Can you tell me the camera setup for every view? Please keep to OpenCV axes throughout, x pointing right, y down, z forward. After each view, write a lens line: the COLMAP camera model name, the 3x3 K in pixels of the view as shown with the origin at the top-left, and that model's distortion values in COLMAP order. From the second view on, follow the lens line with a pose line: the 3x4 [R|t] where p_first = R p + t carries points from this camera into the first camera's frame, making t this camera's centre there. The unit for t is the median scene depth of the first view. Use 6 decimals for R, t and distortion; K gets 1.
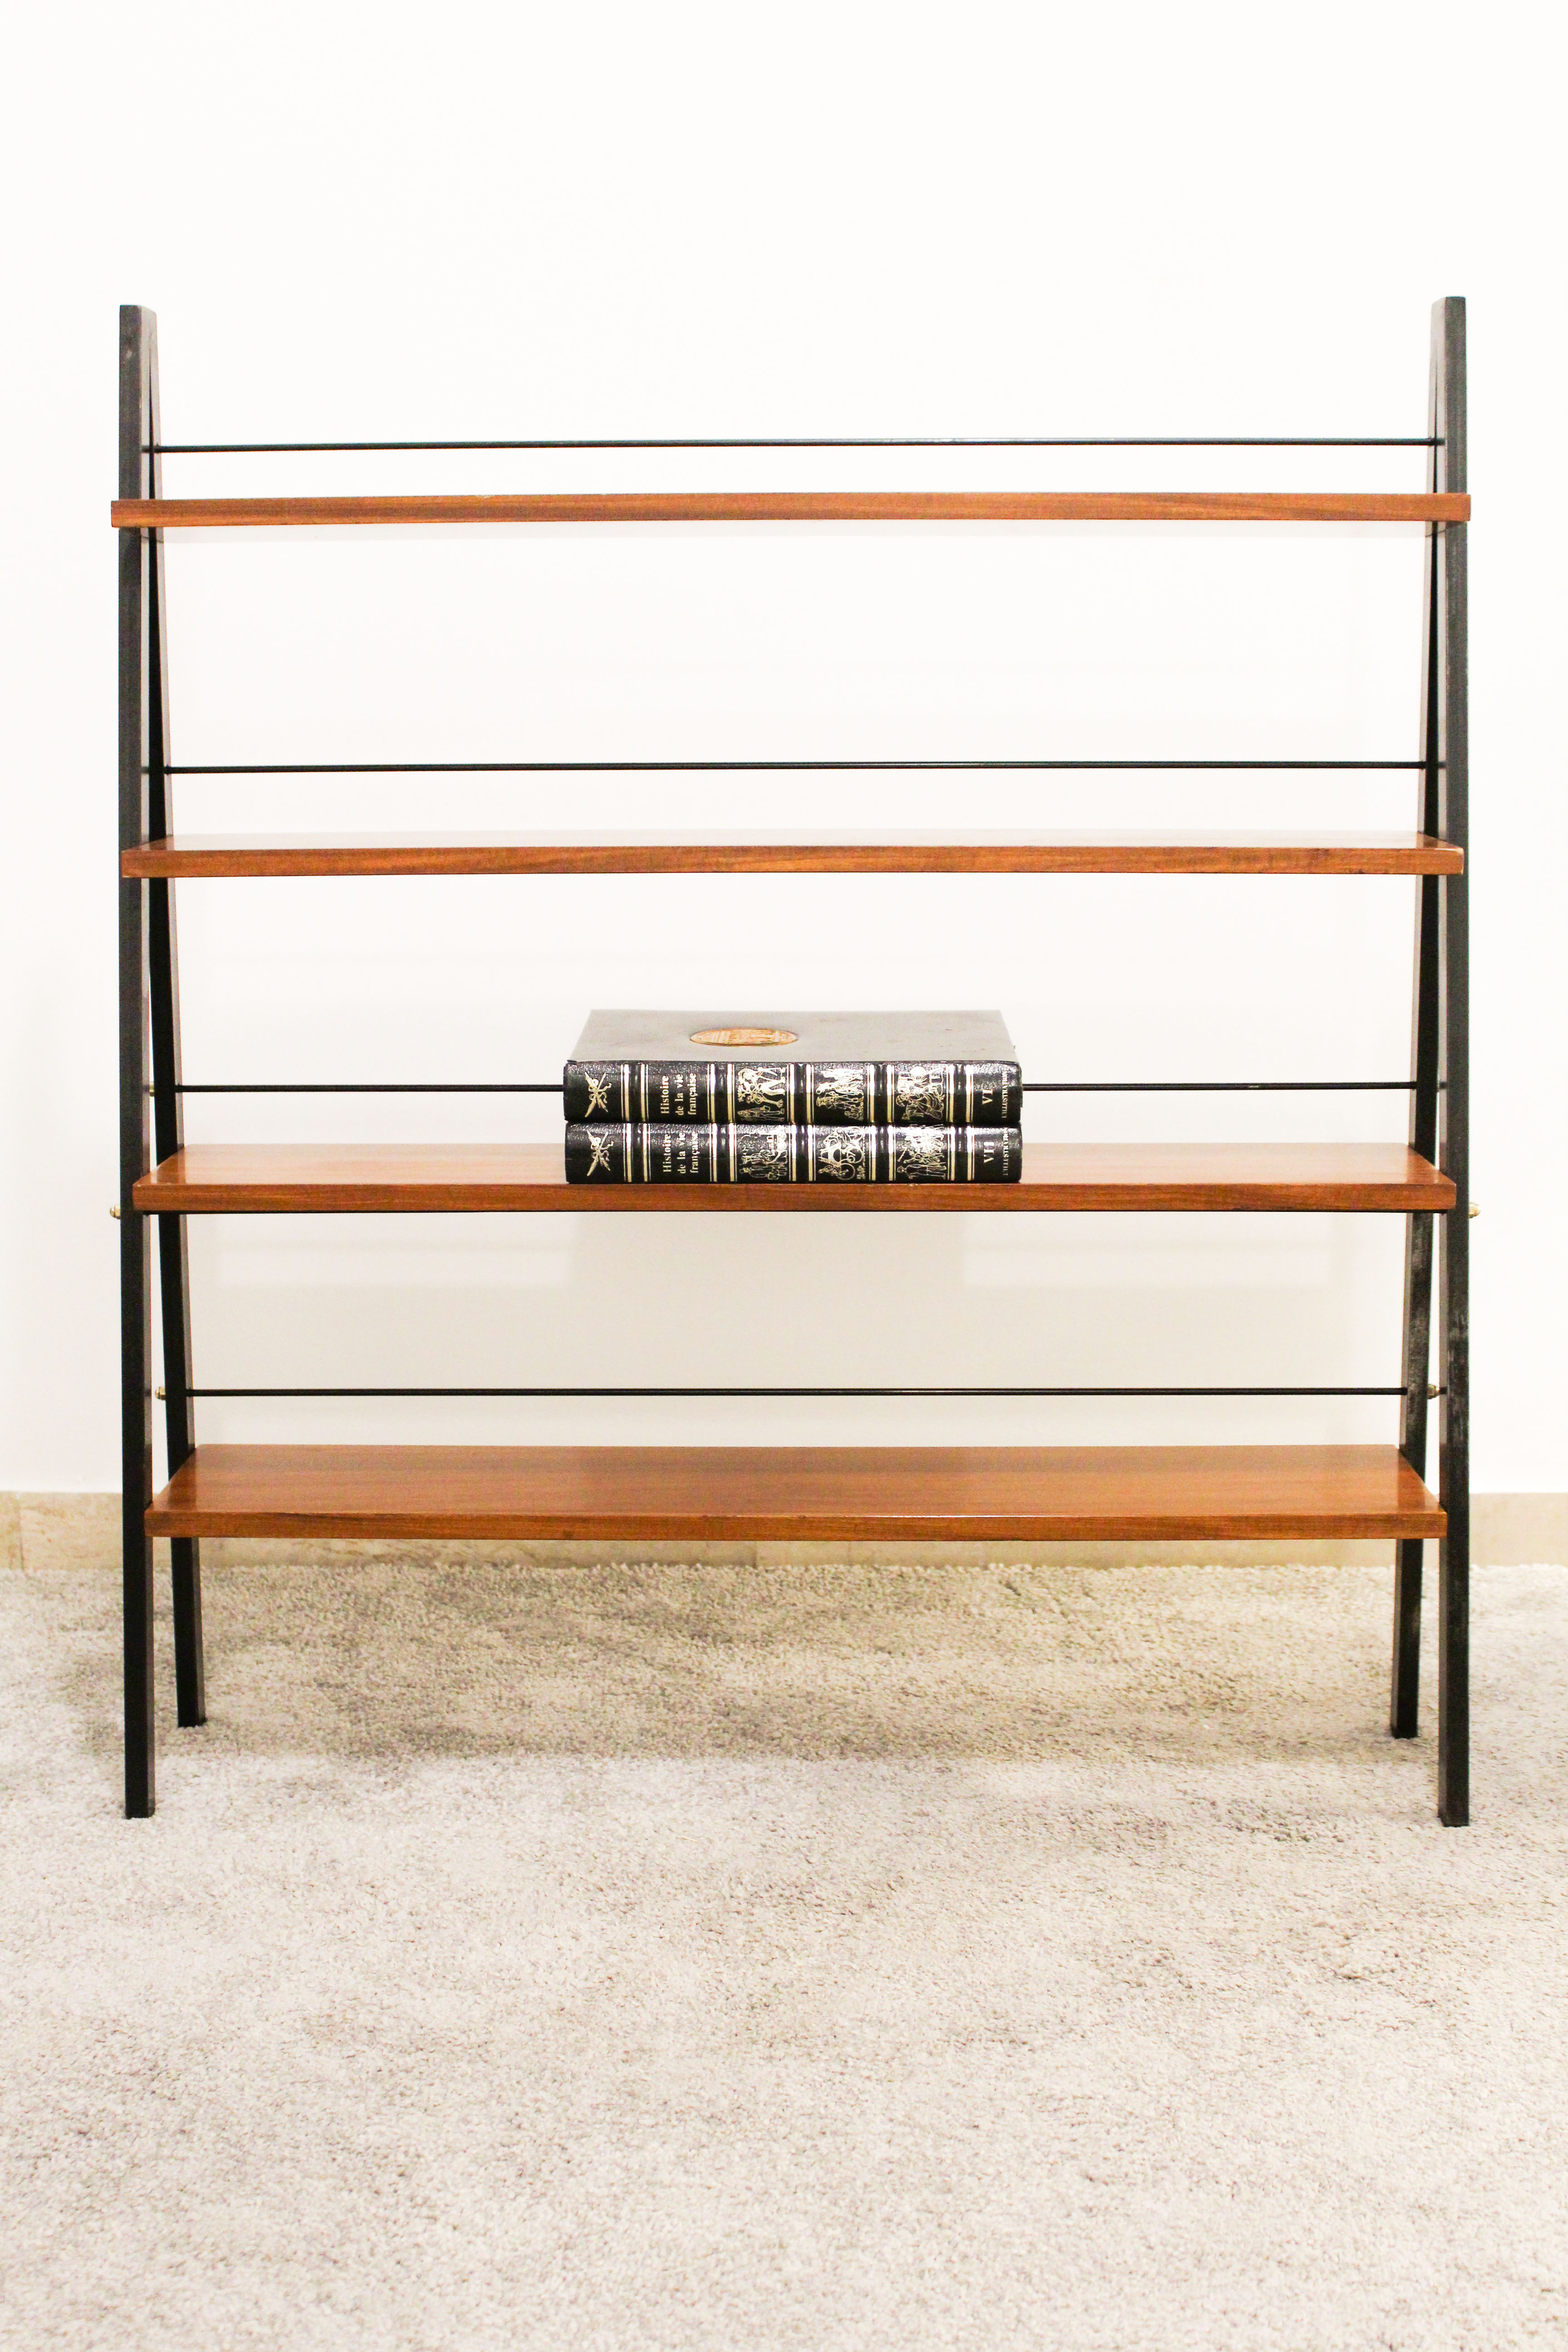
lens RADIAL K [[3041.0, 0, 823.3], [0, 3041.0, 1209.8], [0, 0, 1]] dist [-0.040536, 0.000000]
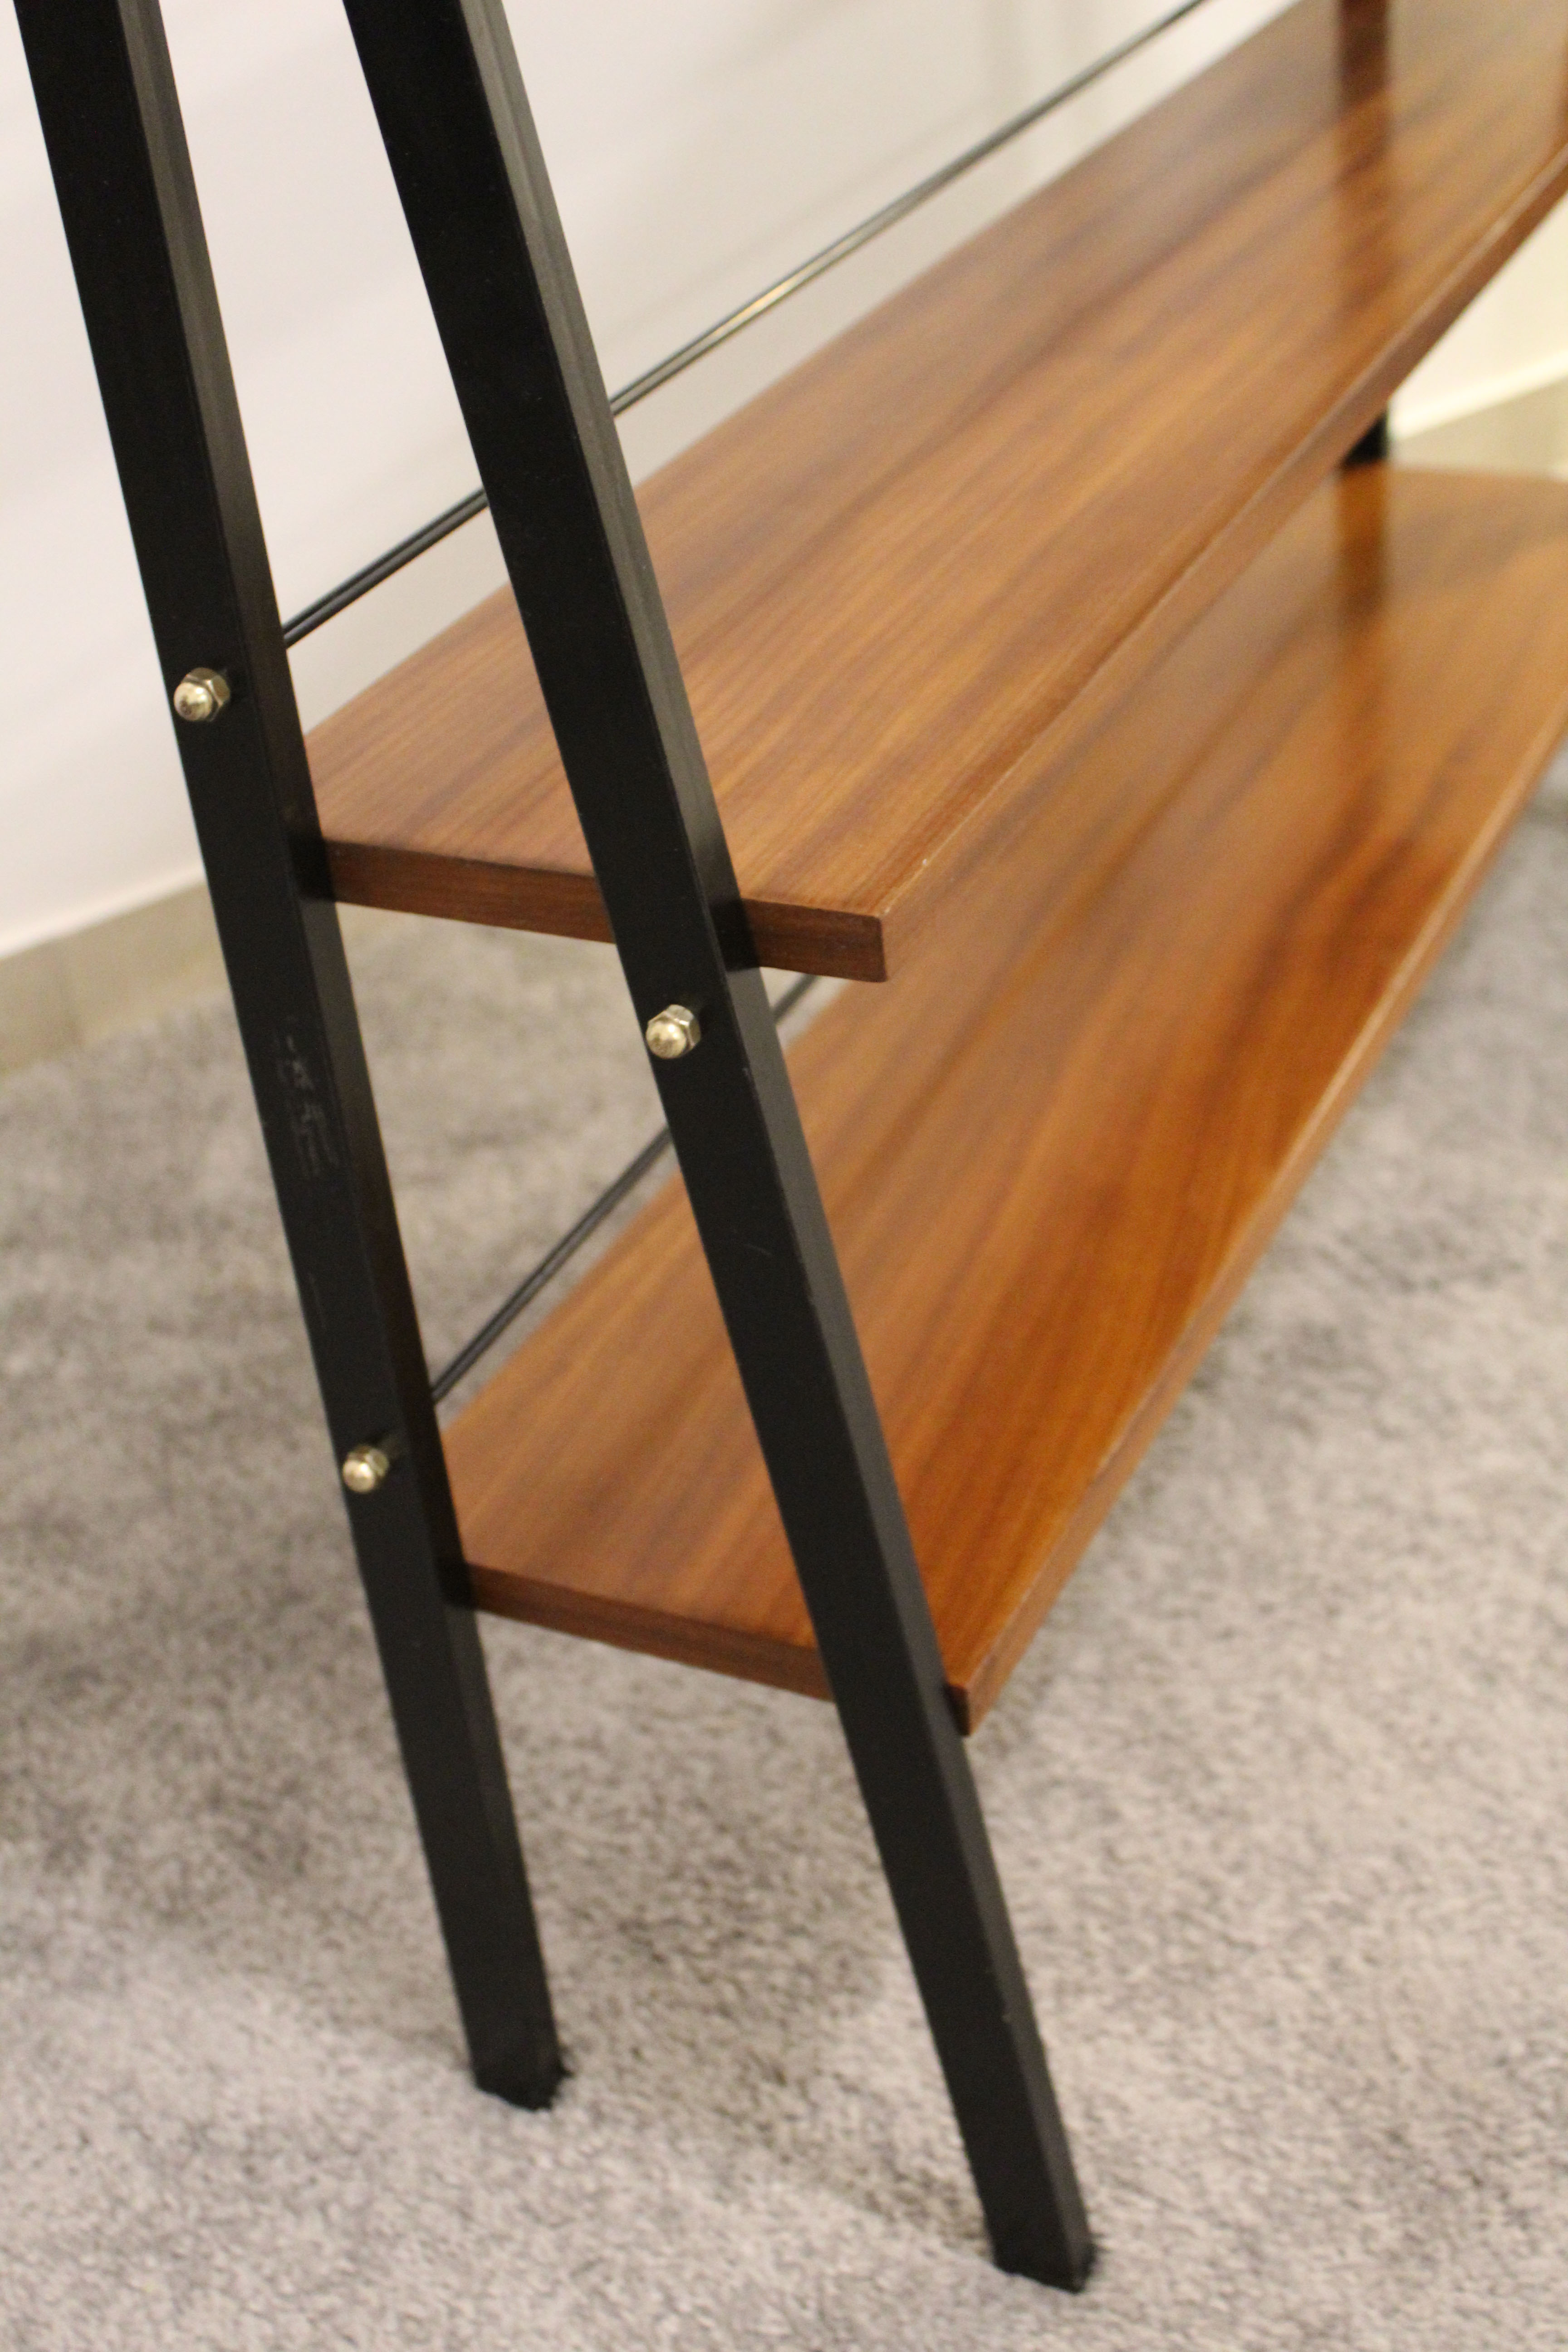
lens RADIAL K [[3041.0, 0, 774.6], [0, 3041.0, 1155.5], [0, 0, 1]] dist [-0.040536, 0.000000]
pose [[0.810079, -0.373525, 0.451942, -0.241732], [0.187523, 0.895379, 0.403896, -0.095770], [-0.555525, -0.242437, 0.795372, 0.598522]]
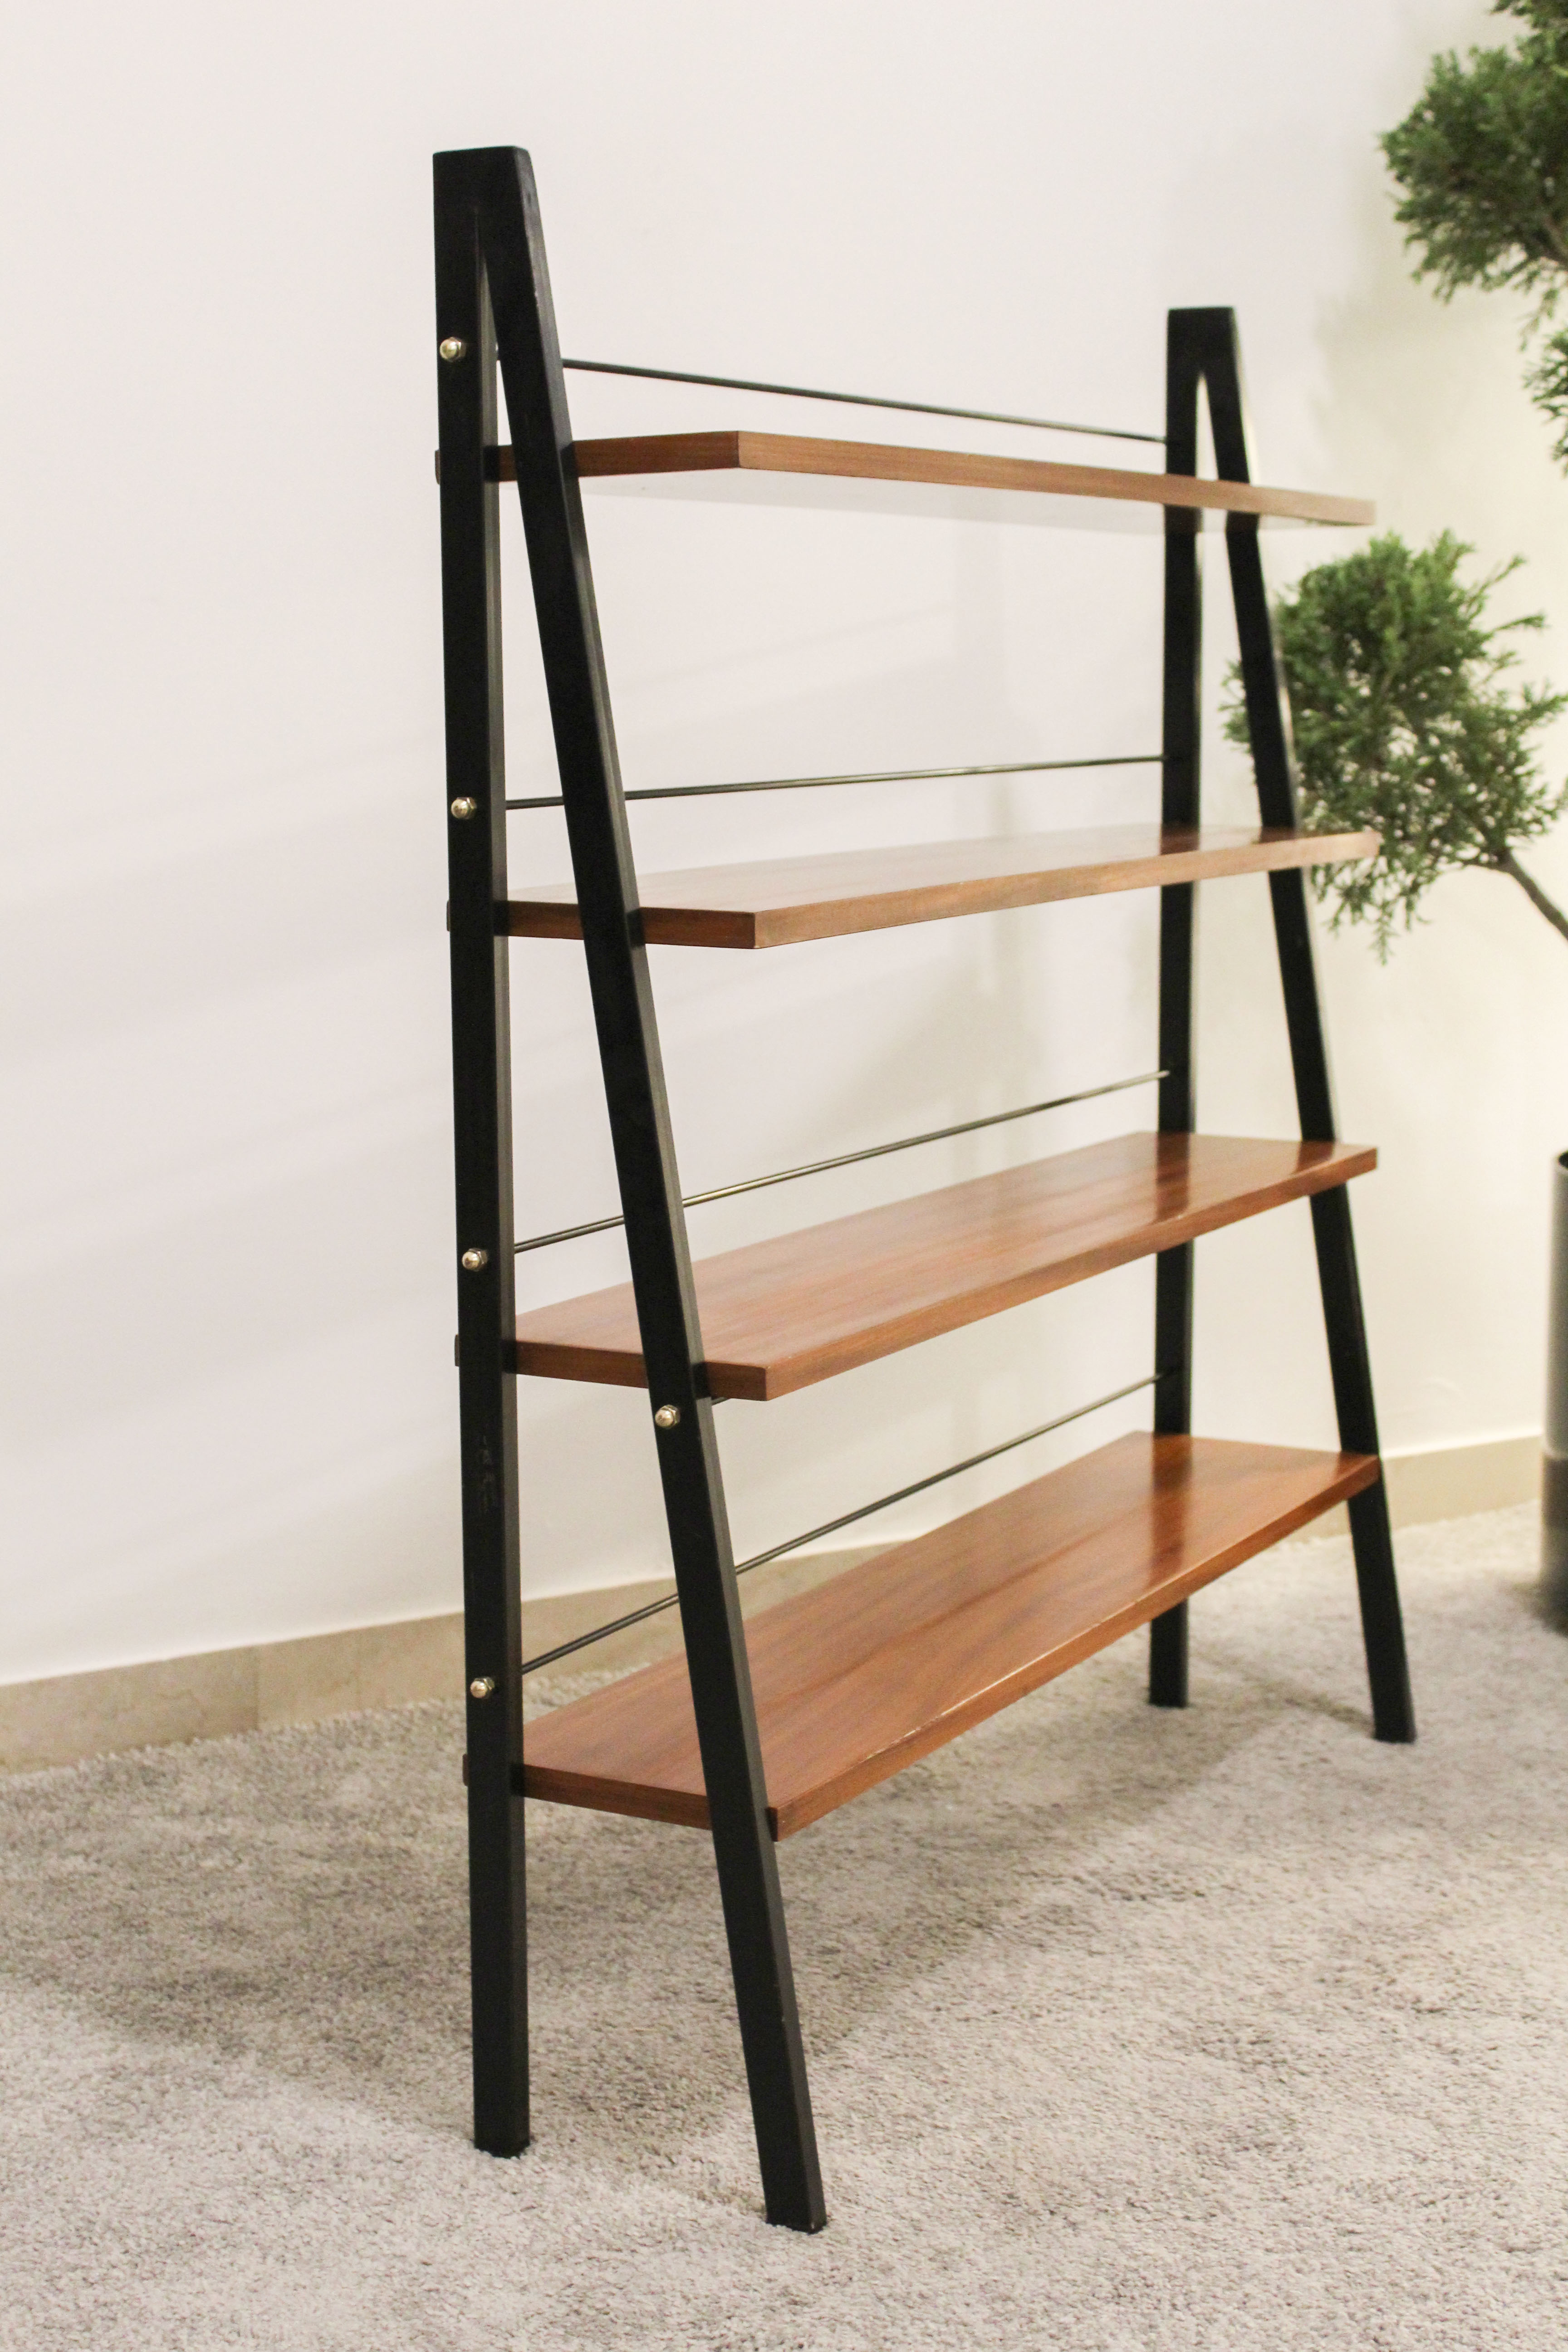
lens RADIAL K [[3403.9, 0, 803.0], [0, 3403.9, 1189.7], [0, 0, 1]] dist [-0.015694, 0.000000]
pose [[0.840600, -0.078484, 0.535940, -0.504634], [0.089481, 0.995973, 0.005504, -0.029828], [-0.534214, 0.043330, 0.844238, 0.158529]]
